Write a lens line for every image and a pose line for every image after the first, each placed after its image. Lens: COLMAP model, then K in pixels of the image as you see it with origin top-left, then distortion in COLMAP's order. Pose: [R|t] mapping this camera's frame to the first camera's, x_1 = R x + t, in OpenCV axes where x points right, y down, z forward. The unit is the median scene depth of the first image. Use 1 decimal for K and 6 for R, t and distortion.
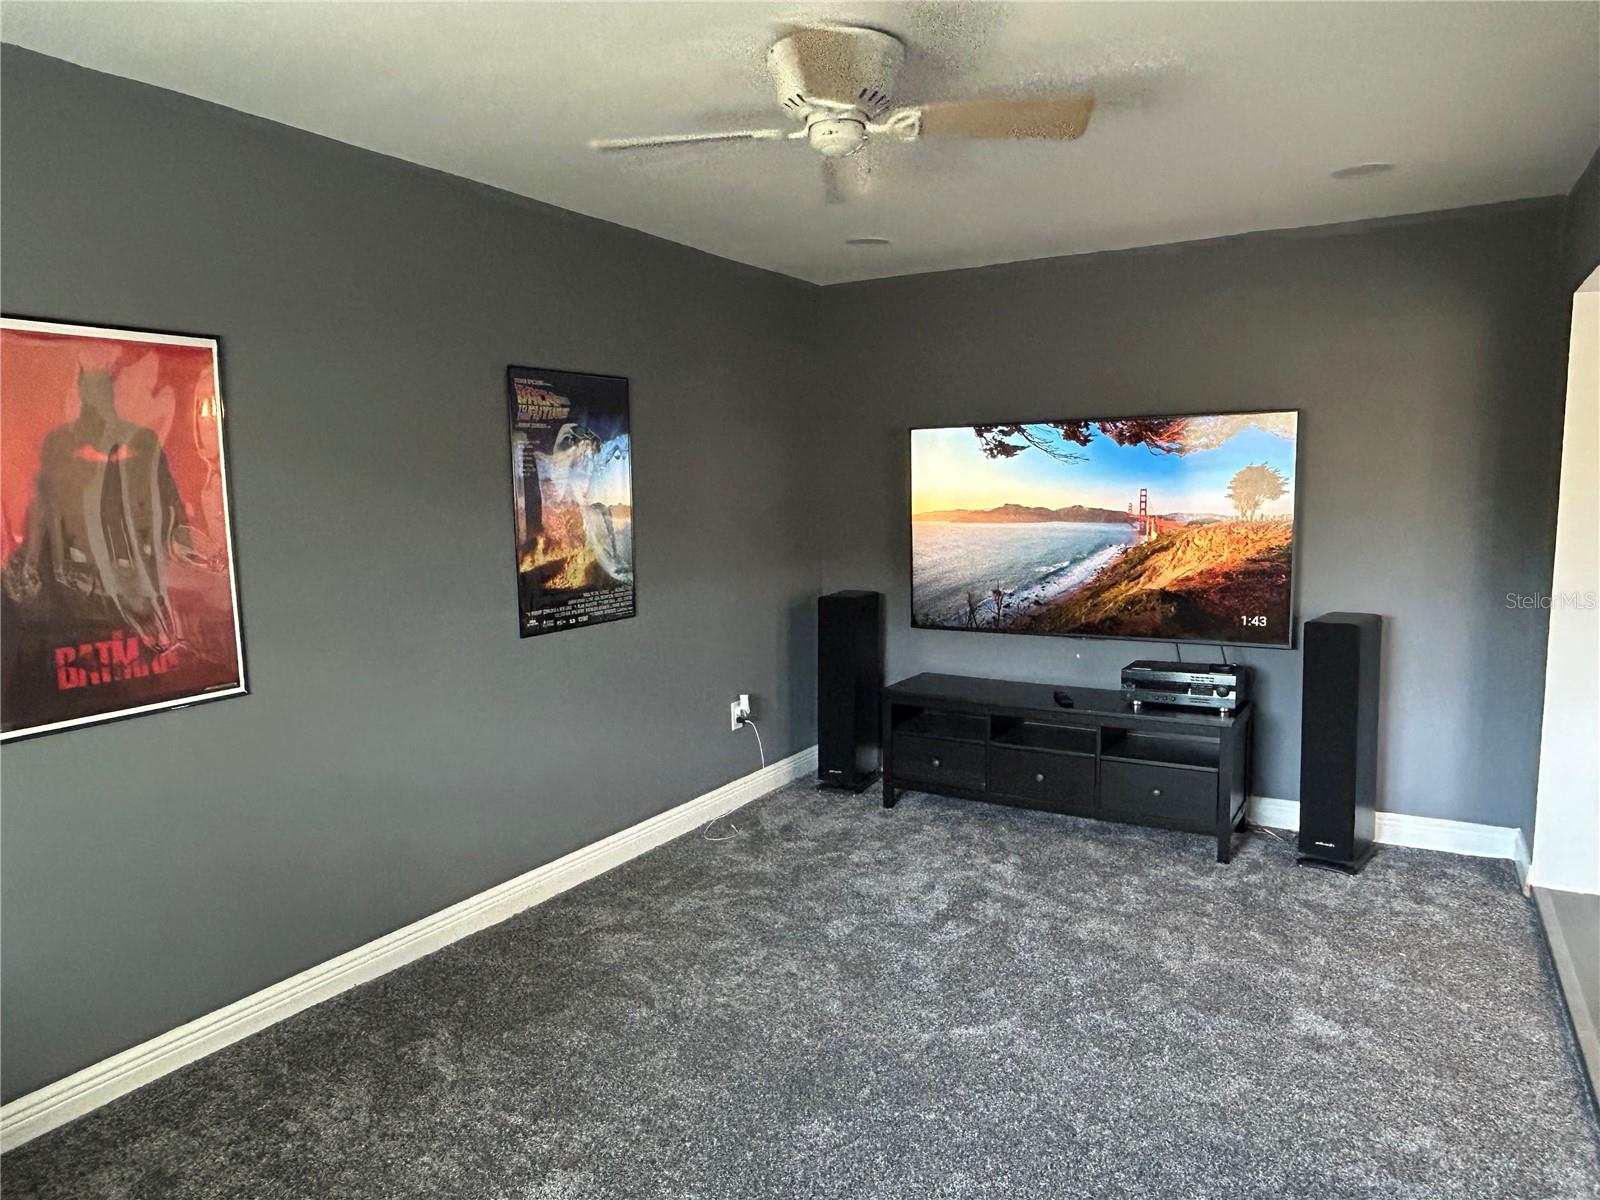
lens RADIAL K [[1021.7, 0, 798.9], [0, 1021.7, 604.1], [0, 0, 1]] dist [0.001101, -0.000634]
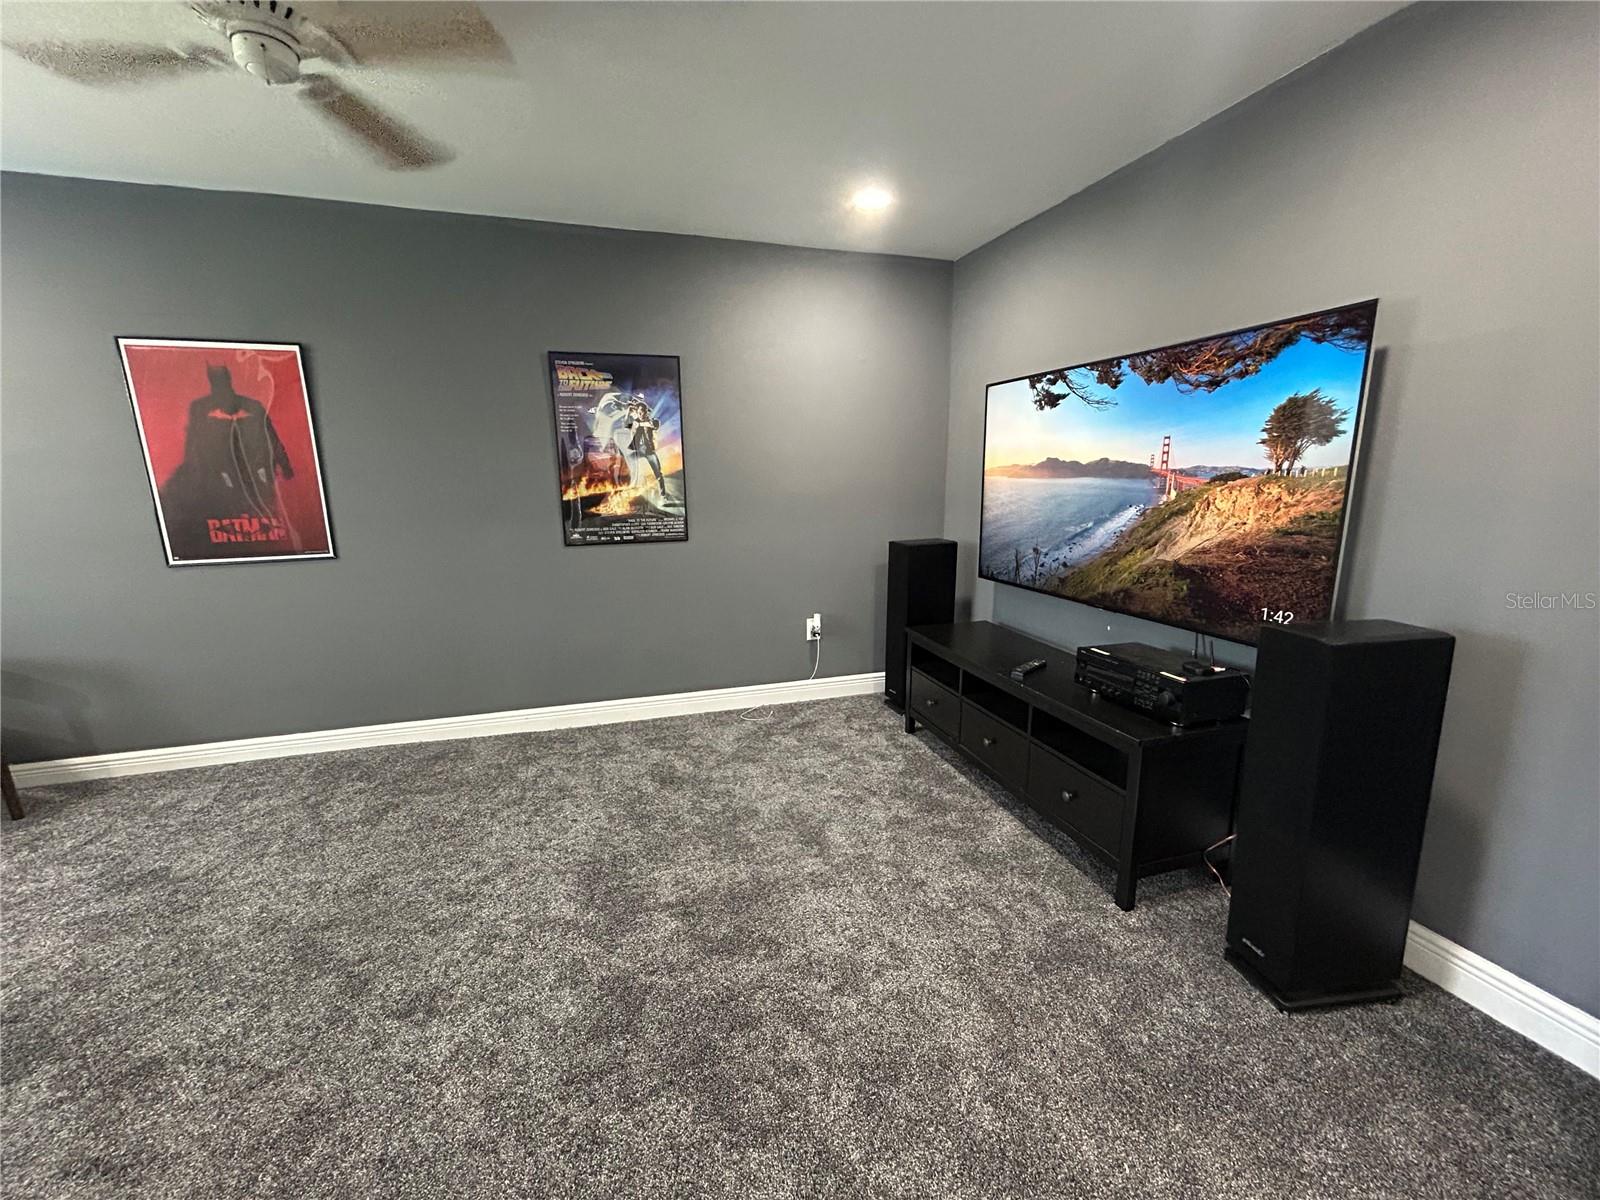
lens RADIAL K [[647.1, 0, 801.8], [0, 647.1, 596.7], [0, 0, 1]] dist [0.003479, 0.000314]
pose [[0.756939, 0.134677, -0.639457, 0.472819], [-0.081012, 0.990324, 0.112677, -0.021284], [0.648445, -0.033486, 0.760525, 0.421463]]
